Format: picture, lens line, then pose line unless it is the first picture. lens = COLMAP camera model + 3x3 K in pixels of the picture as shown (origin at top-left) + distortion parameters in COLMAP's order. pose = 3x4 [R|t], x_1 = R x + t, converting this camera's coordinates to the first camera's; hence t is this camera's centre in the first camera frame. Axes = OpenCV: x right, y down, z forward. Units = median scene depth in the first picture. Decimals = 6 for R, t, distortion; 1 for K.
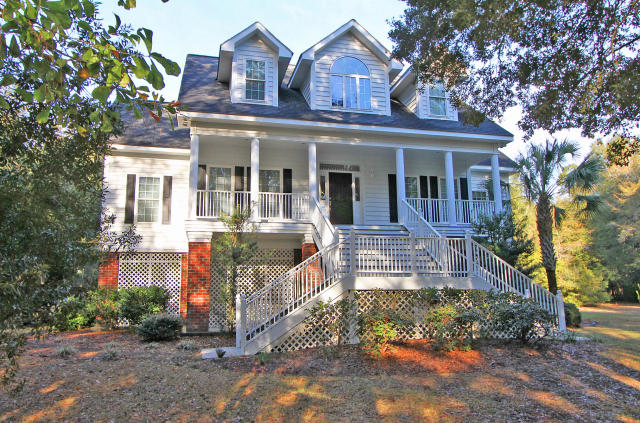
lens RADIAL K [[462.7, 0, 320.2], [0, 462.7, 212.0], [0, 0, 1]] dist [0.003606, 0.000382]
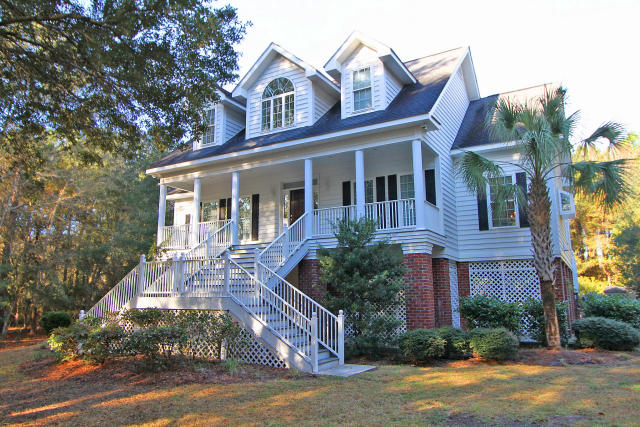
lens RADIAL K [[484.0, 0, 319.7], [0, 484.0, 212.8], [0, 0, 1]] dist [-0.003543, -0.000138]
pose [[0.723193, -0.116565, -0.680738, 0.789883], [0.116647, 0.992109, -0.045960, 0.020858], [0.680724, -0.046168, 0.731083, 0.250679]]
